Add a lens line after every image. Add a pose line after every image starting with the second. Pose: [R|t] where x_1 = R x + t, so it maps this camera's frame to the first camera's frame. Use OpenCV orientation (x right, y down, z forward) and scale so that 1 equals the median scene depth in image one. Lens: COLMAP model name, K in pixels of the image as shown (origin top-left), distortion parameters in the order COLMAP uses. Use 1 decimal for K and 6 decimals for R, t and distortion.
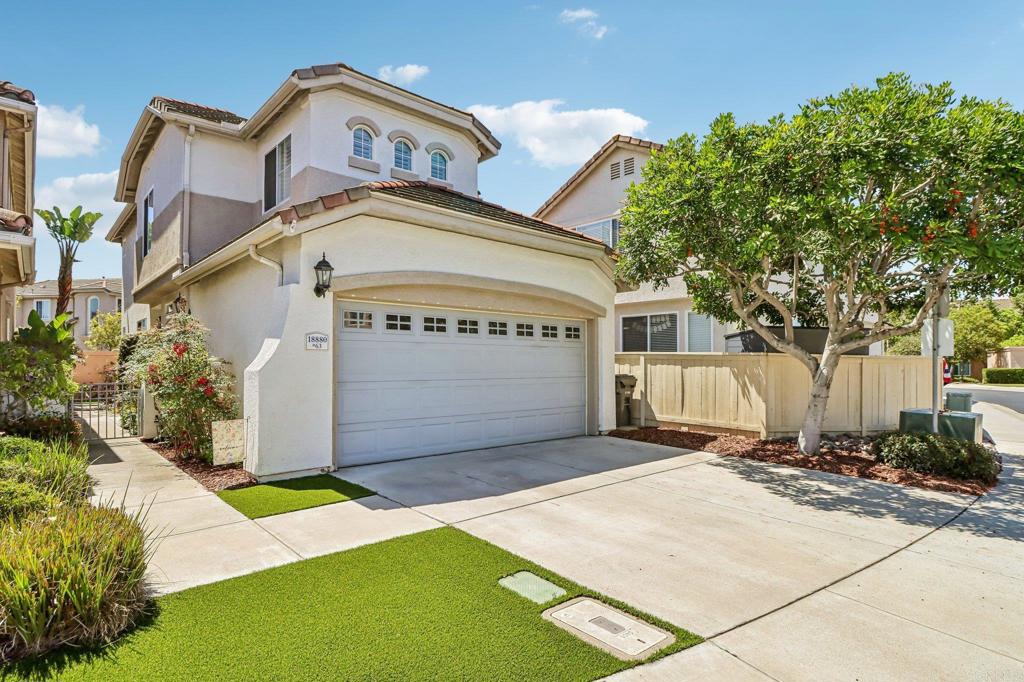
lens RADIAL K [[539.4, 0, 512.0], [0, 539.4, 341.0], [0, 0, 1]] dist [-0.020872, -0.000855]
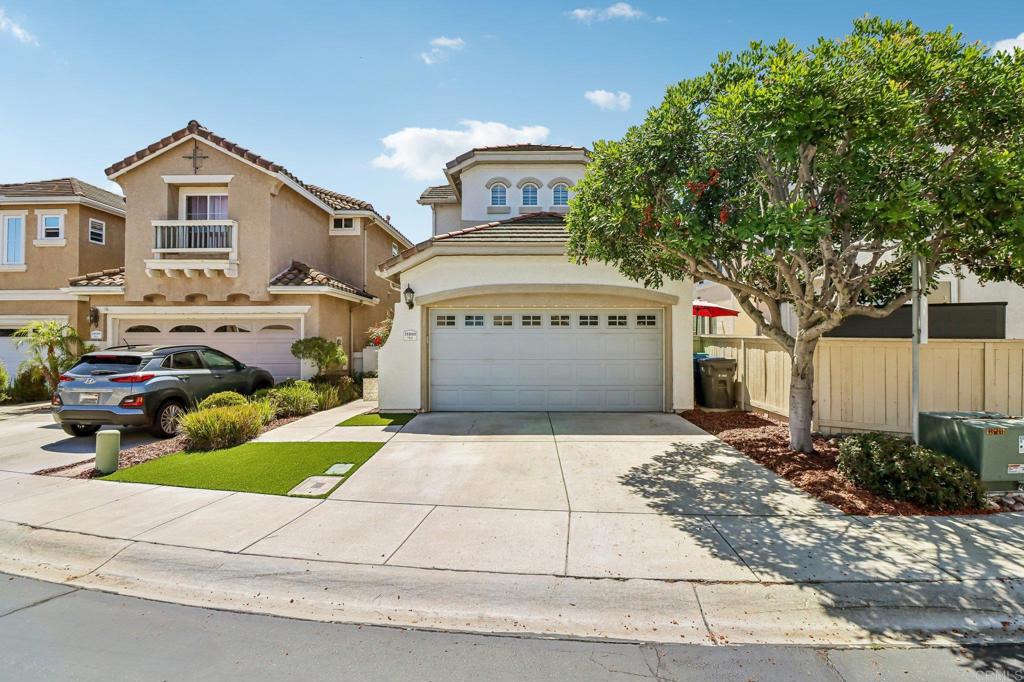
lens RADIAL K [[489.7, 0, 513.5], [0, 489.7, 308.3], [0, 0, 1]] dist [0.001897, -0.011775]
pose [[0.737321, -0.047596, -0.673864, 0.798839], [0.030285, 0.998841, -0.037413, -0.013711], [0.674864, 0.007177, 0.737907, 0.060330]]
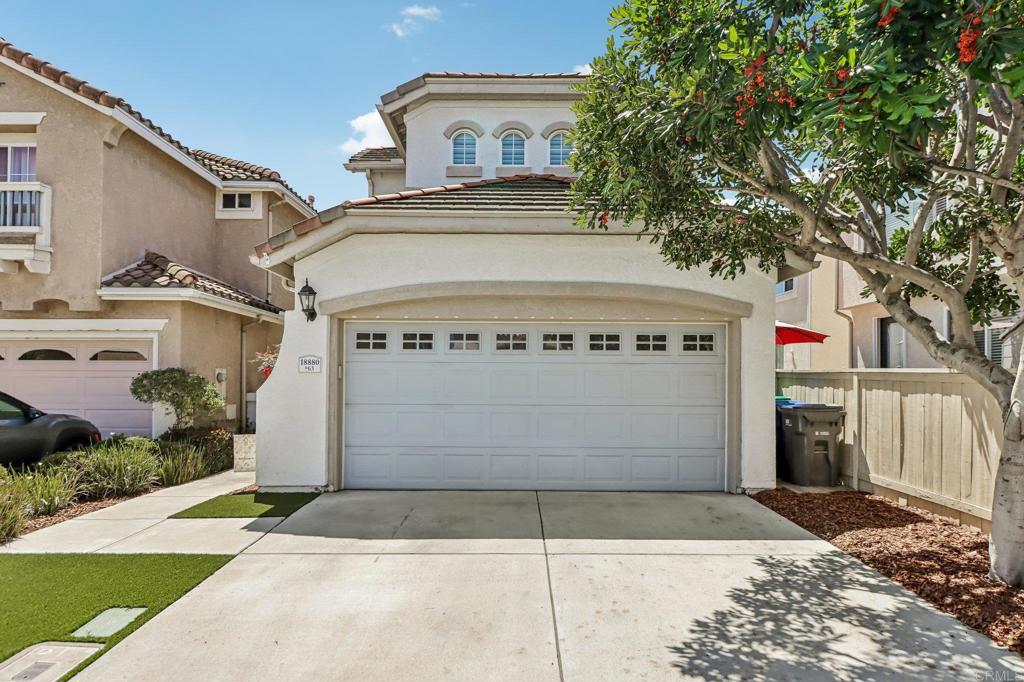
lens RADIAL K [[624.0, 0, 507.4], [0, 624.0, 354.6], [0, 0, 1]] dist [-0.001488, -0.001118]
pose [[0.743390, -0.027478, -0.668294, 0.619728], [0.024304, 0.999606, -0.014065, 0.007316], [0.668417, -0.005786, 0.743764, 0.306431]]
